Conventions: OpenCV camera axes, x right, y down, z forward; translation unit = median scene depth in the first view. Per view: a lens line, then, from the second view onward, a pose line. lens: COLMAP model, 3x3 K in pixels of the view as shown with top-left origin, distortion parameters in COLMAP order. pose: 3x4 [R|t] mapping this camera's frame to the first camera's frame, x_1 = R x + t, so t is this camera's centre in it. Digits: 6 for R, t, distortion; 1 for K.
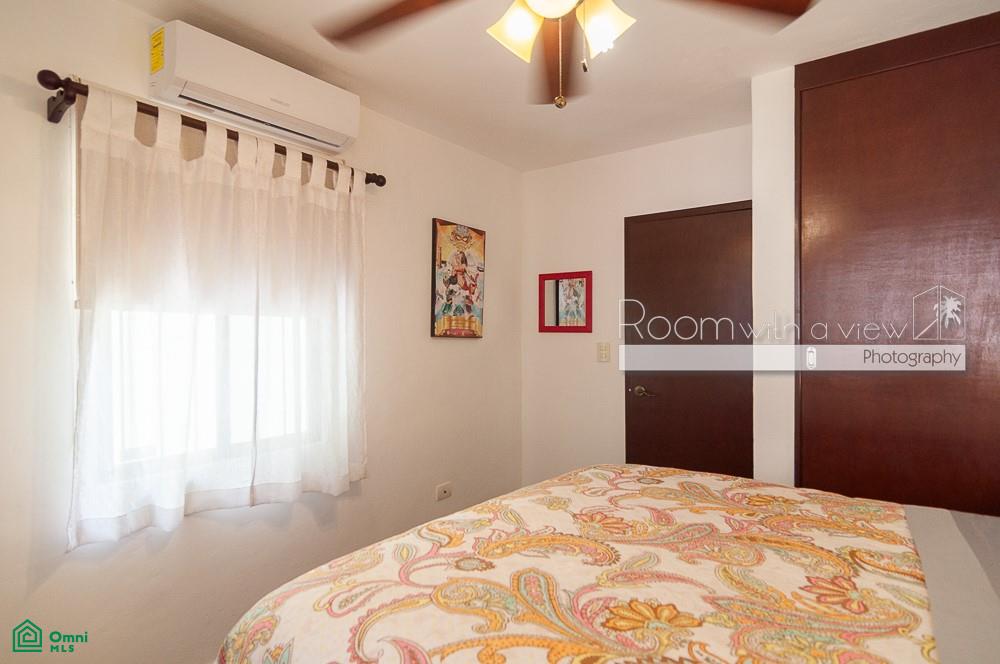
lens RADIAL K [[540.3, 0, 499.9], [0, 540.3, 335.7], [0, 0, 1]] dist [-0.003504, 0.002878]
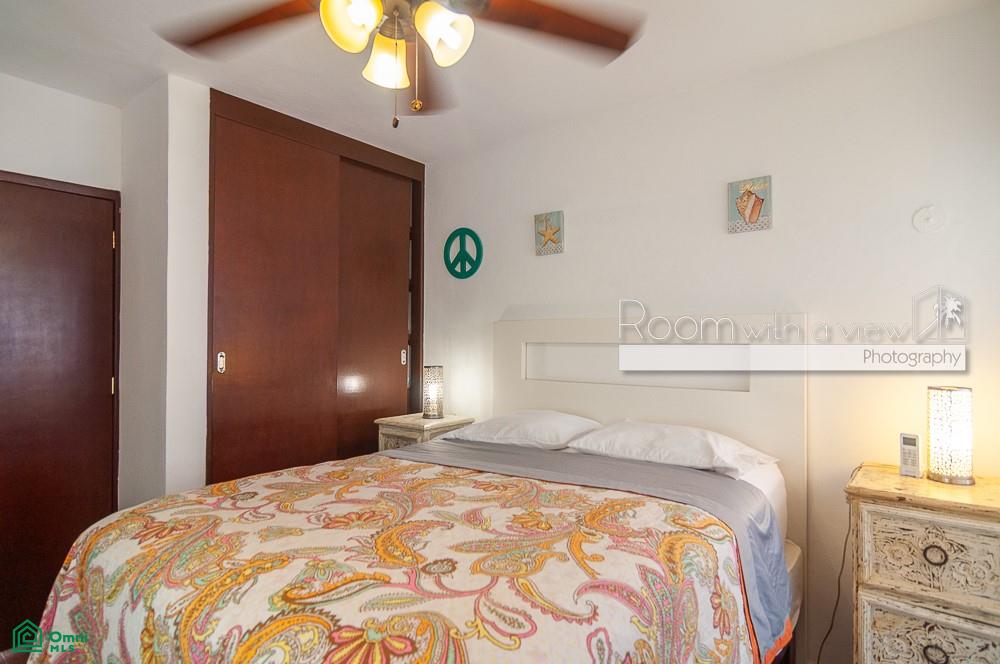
lens RADIAL K [[540.3, 0, 499.9], [0, 540.3, 335.7], [0, 0, 1]] dist [-0.003504, 0.002878]
pose [[0.028231, 0.009717, 0.999554, -0.884442], [0.003694, 0.999945, -0.009825, 0.000900], [-0.999595, 0.003970, 0.028193, 0.715044]]
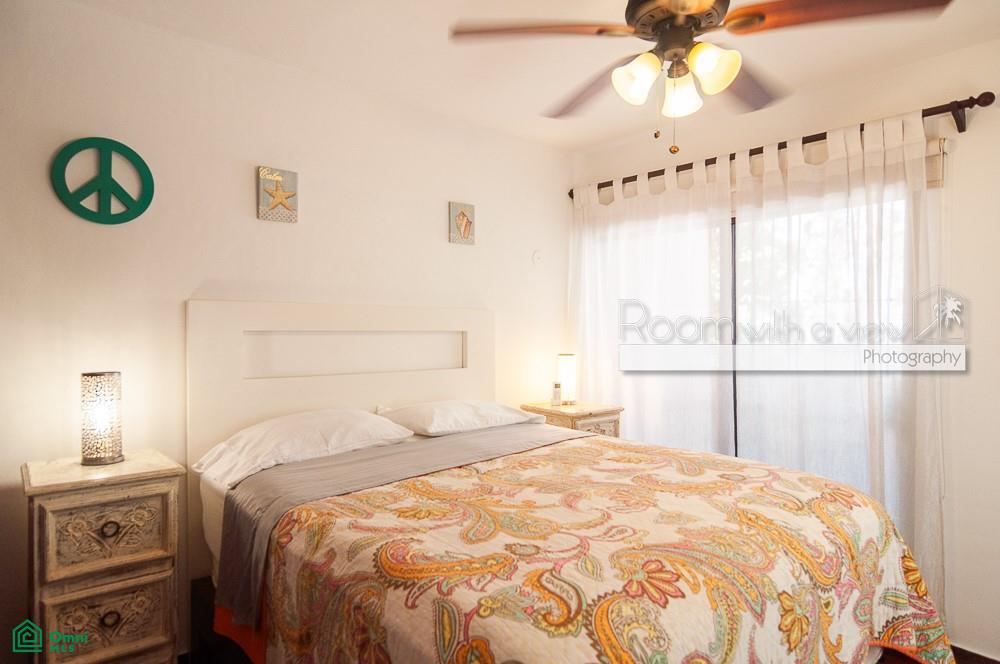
lens RADIAL K [[578.4, 0, 500.0], [0, 578.4, 332.0], [0, 0, 1]] dist [-0.006661, -0.000972]
pose [[-0.975987, -0.002163, 0.217820, 0.202388], [0.000026, 0.999950, 0.010045, -0.007134], [-0.217831, 0.009810, -0.975937, 2.297078]]
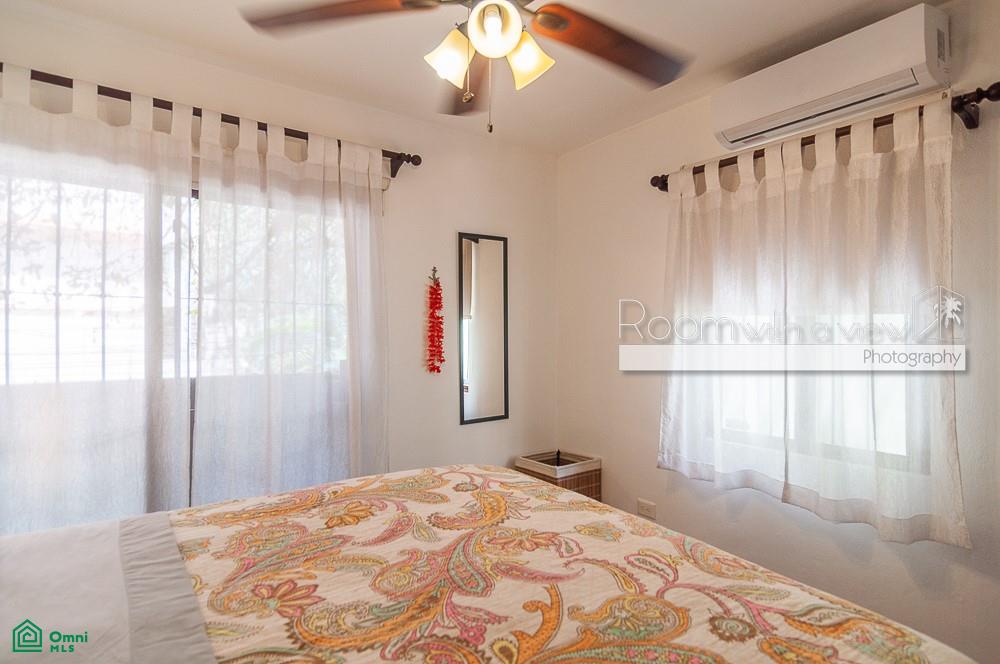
lens RADIAL K [[534.8, 0, 499.7], [0, 534.8, 335.3], [0, 0, 1]] dist [0.000668, 0.000714]
pose [[-0.304686, 0.006228, -0.952433, 1.099764], [-0.008348, 0.999923, 0.009209, -0.007345], [0.952416, 0.010756, -0.304610, 1.277229]]
